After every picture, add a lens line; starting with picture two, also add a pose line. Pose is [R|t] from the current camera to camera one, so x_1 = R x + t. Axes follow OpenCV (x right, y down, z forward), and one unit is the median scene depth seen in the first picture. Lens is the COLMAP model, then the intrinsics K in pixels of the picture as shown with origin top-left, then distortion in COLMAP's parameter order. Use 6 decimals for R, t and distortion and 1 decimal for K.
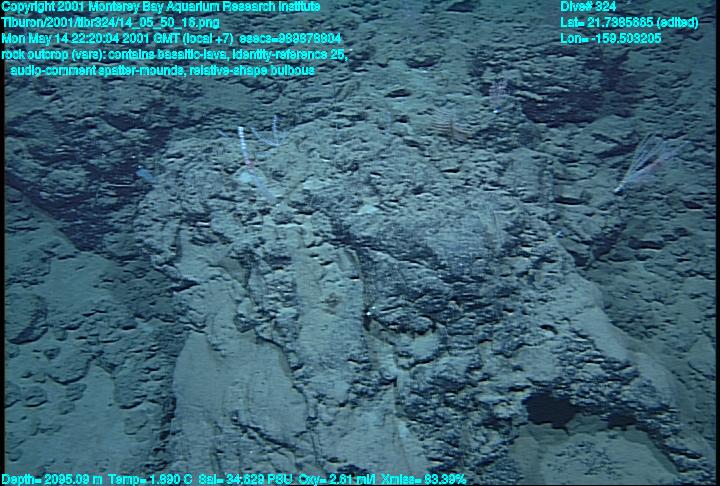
lens RADIAL K [[660.5, 0, 357.8], [0, 660.5, 247.4], [0, 0, 1]] dist [0.063859, 0.060801]
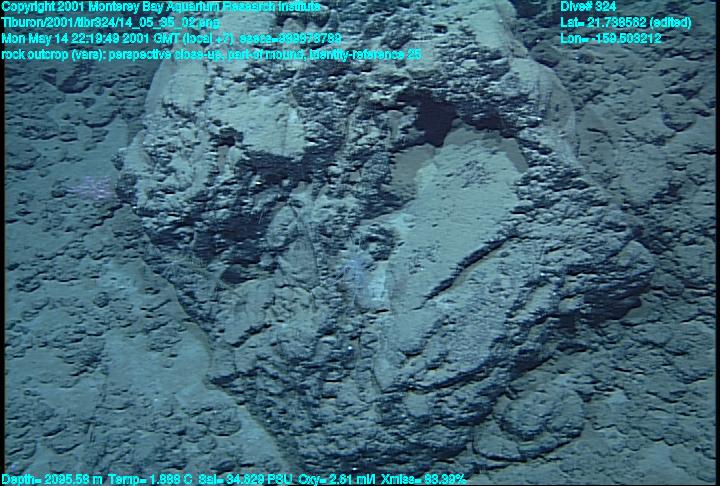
lens RADIAL K [[660.5, 0, 354.3], [0, 660.5, 244.0], [0, 0, 1]] dist [0.063859, 0.060801]
pose [[0.963839, 0.160013, -0.213097, 0.435632], [-0.142412, 0.985177, 0.095632, 0.372223], [0.225240, -0.061826, 0.972340, -0.023412]]
